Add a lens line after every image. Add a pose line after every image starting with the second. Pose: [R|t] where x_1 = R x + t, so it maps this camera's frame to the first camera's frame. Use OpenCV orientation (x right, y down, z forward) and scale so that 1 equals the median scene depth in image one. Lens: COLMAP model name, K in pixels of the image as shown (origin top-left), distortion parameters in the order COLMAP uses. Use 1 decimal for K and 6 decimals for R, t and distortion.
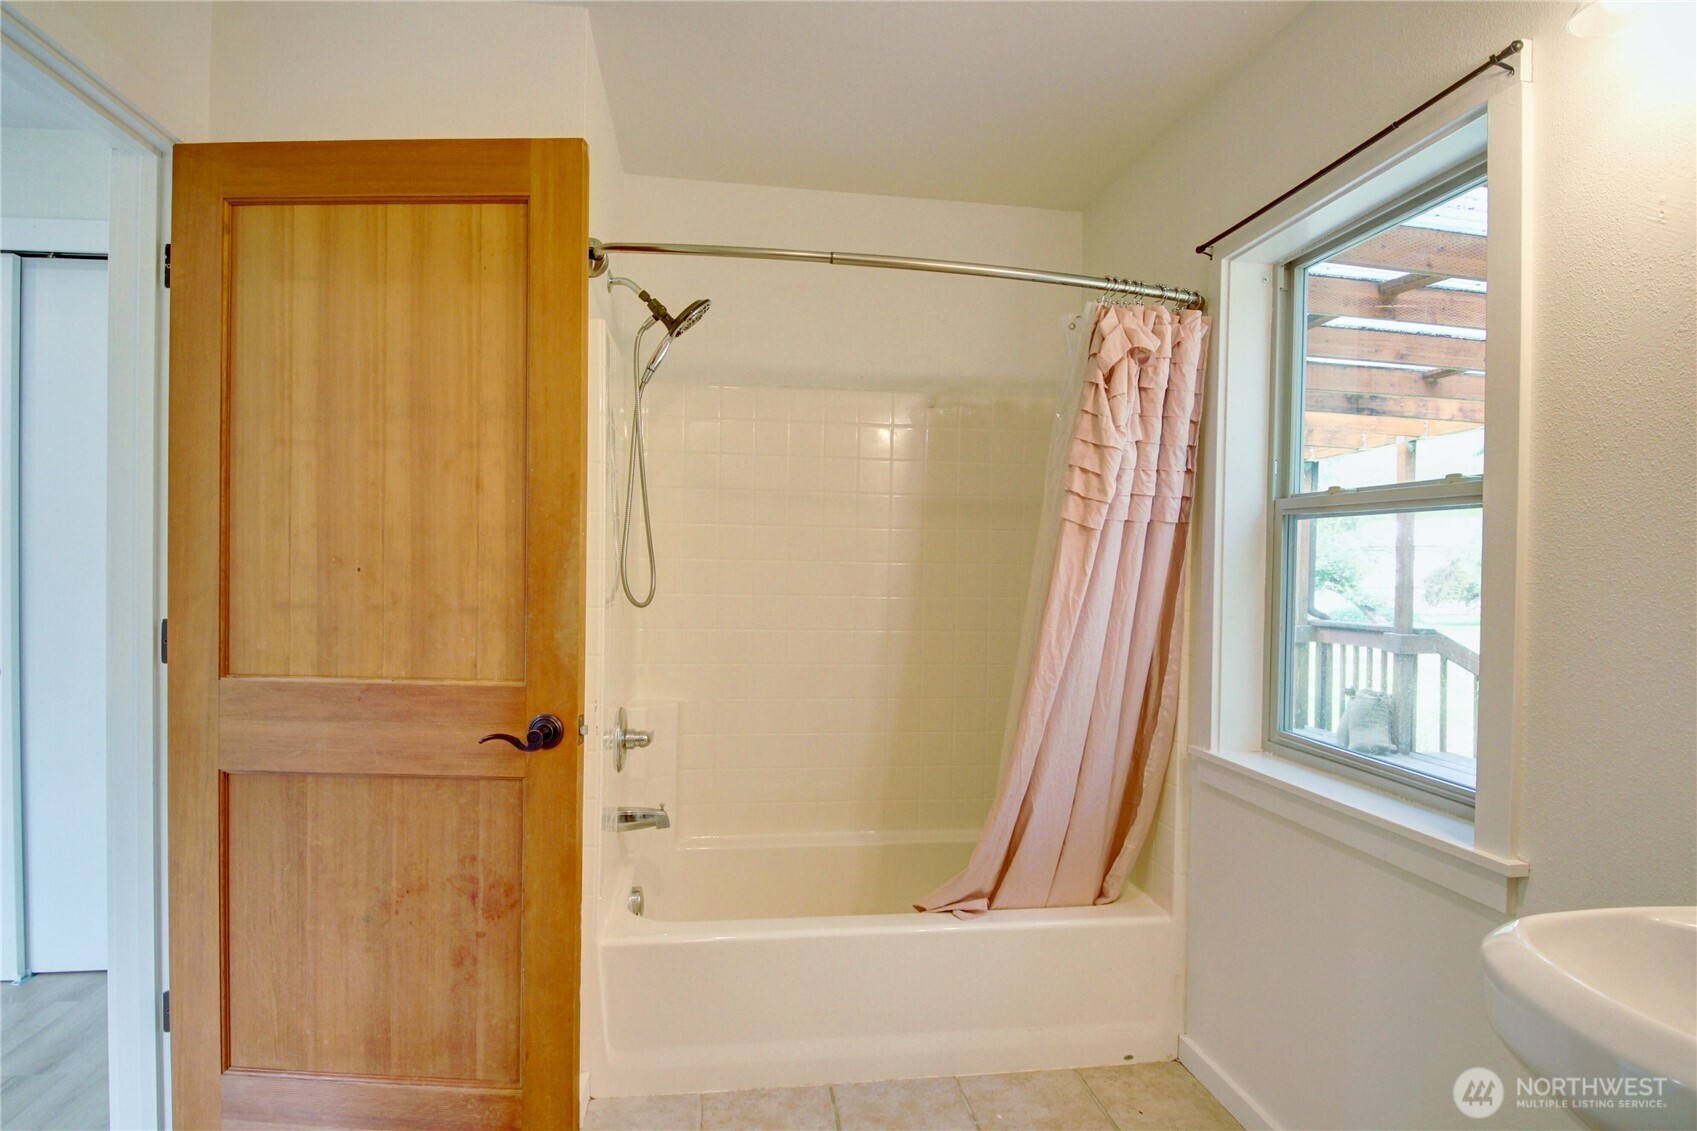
lens RADIAL K [[937.1, 0, 840.6], [0, 937.1, 557.9], [0, 0, 1]] dist [0.002766, -0.000165]
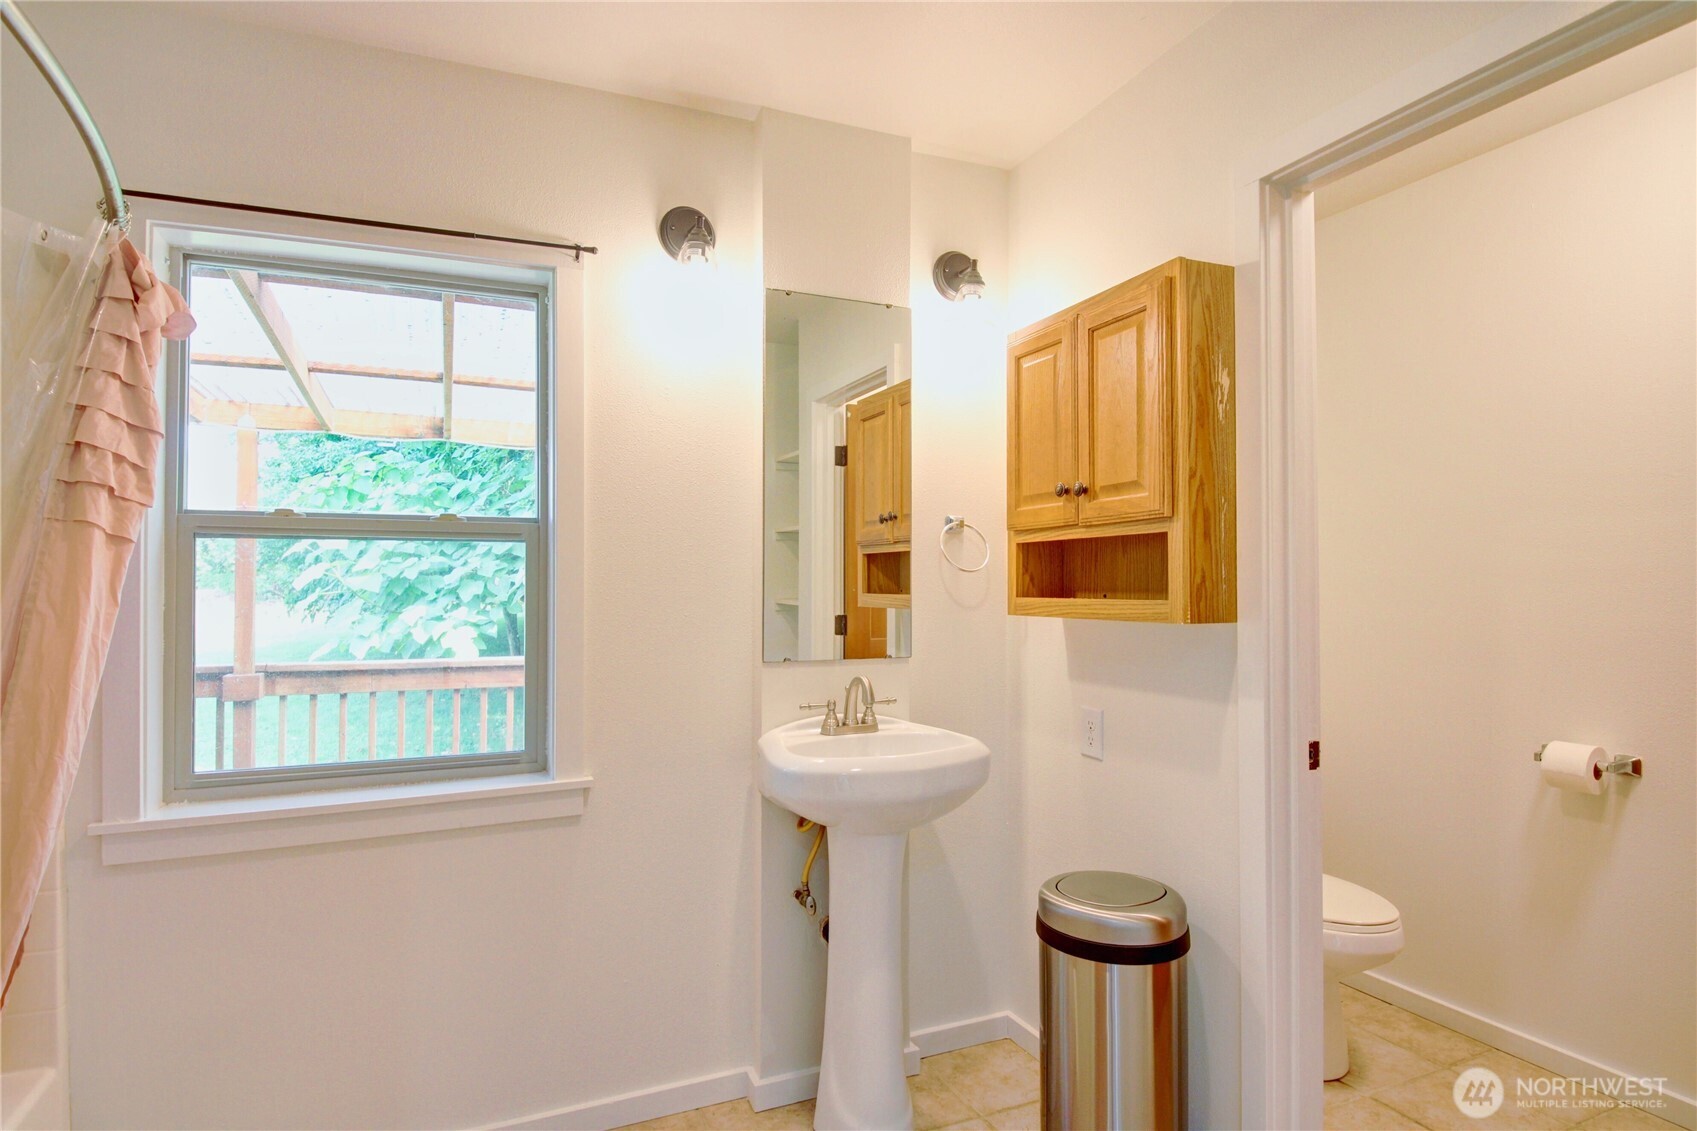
lens RADIAL K [[937.1, 0, 846.1], [0, 937.1, 583.8], [0, 0, 1]] dist [0.002766, -0.000165]
pose [[-0.275619, -0.009666, 0.961218, -0.579465], [-0.003343, 0.999953, 0.009097, -0.006395], [-0.961261, -0.000706, -0.275639, 0.669575]]
